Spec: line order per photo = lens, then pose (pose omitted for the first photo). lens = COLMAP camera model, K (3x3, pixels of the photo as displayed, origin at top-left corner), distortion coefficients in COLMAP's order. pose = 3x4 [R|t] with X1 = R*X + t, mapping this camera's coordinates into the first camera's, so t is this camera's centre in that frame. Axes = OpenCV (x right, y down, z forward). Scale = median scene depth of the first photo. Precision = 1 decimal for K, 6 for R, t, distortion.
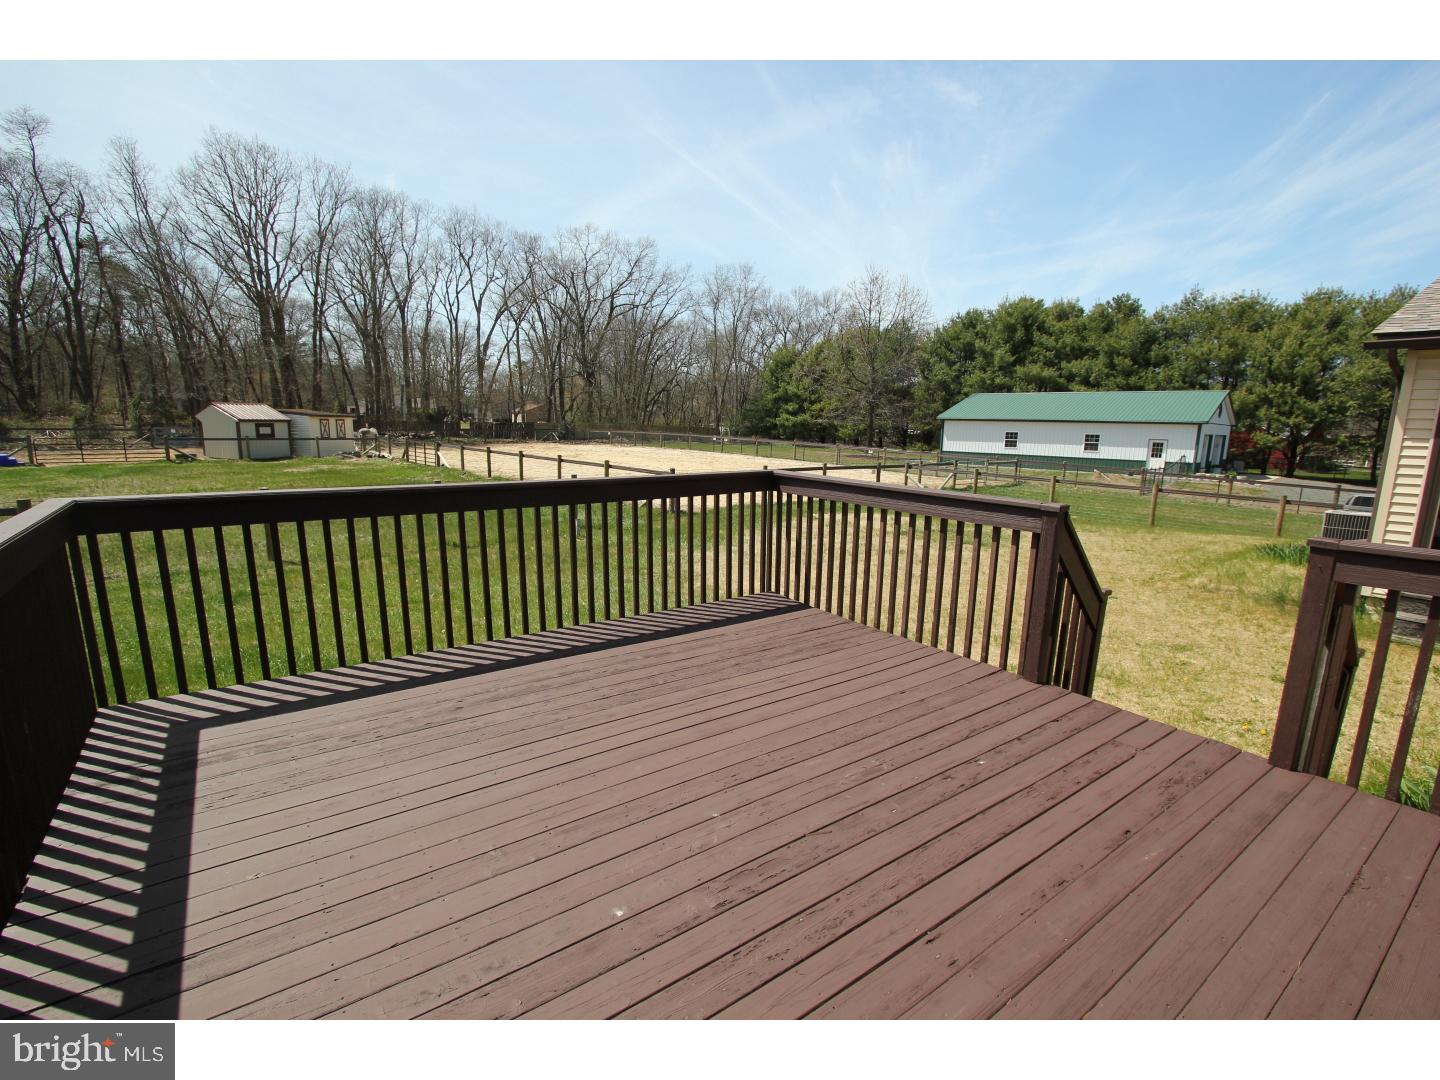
lens RADIAL K [[661.8, 0, 717.7], [0, 661.8, 542.6], [0, 0, 1]] dist [-0.010271, -0.001321]
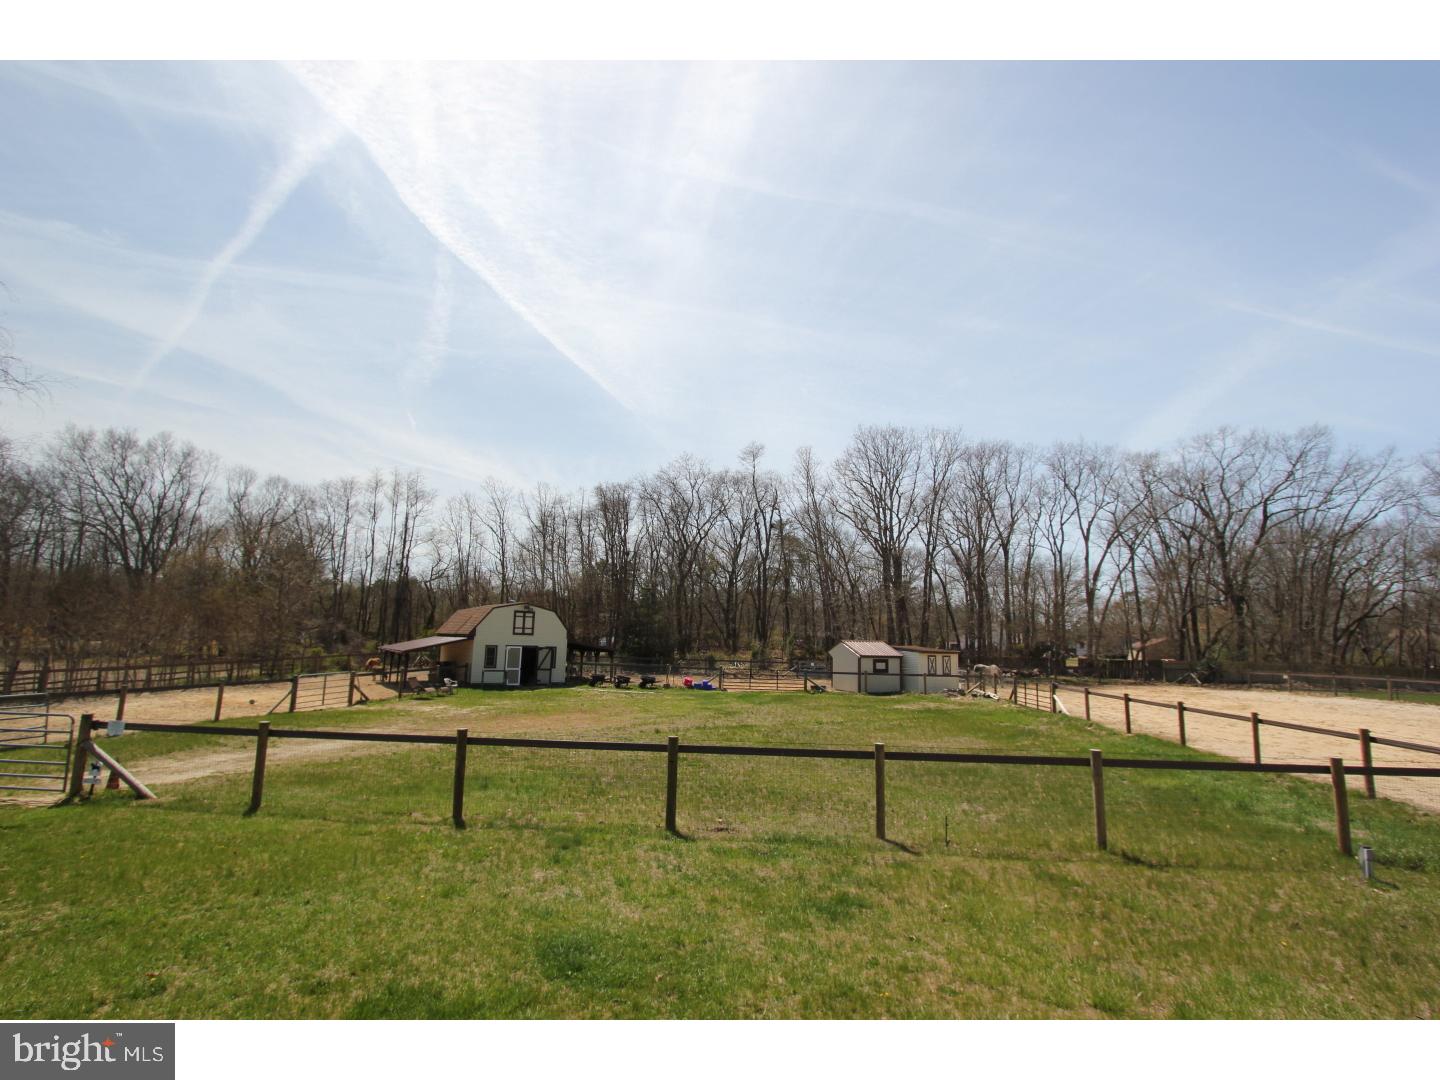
lens RADIAL K [[661.8, 0, 716.2], [0, 661.8, 544.9], [0, 0, 1]] dist [-0.010271, -0.001321]
pose [[0.671921, -0.116249, -0.731443, -0.042746], [-0.141697, 0.949184, -0.281021, -0.012155], [0.726942, 0.292467, 0.621304, 0.059455]]
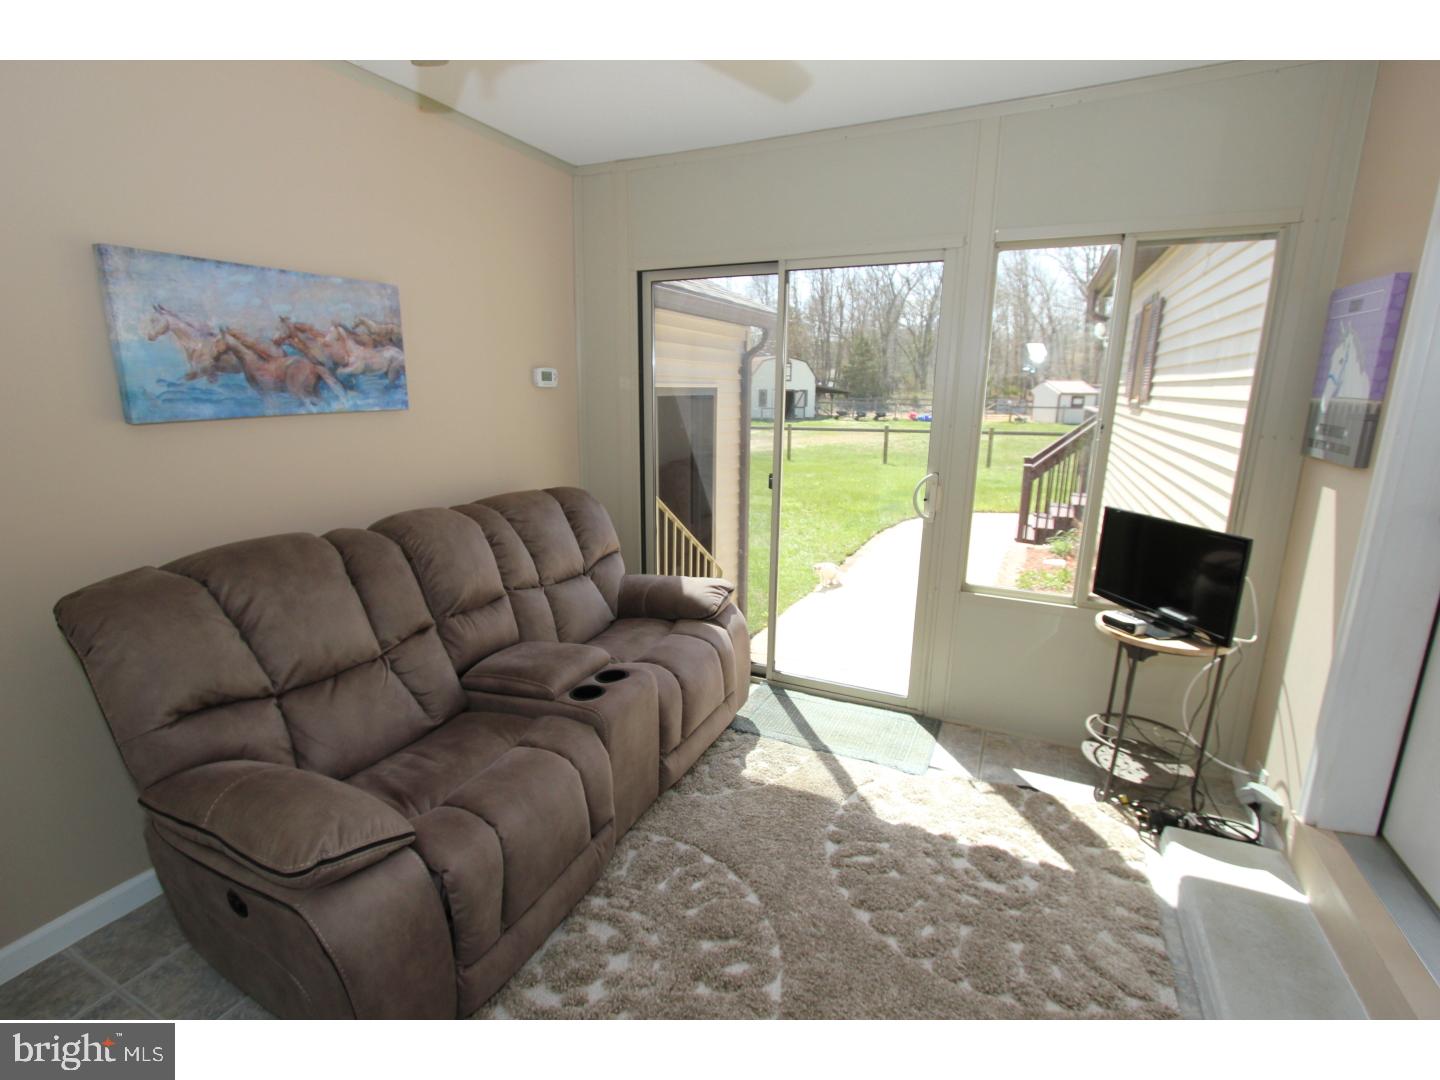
lens RADIAL K [[661.8, 0, 722.4], [0, 661.8, 542.4], [0, 0, 1]] dist [-0.010271, -0.001321]
pose [[0.488506, 0.182555, -0.853250, 0.077319], [-0.151387, 0.980771, 0.123166, 0.028745], [0.859327, 0.069003, 0.506749, -0.144317]]
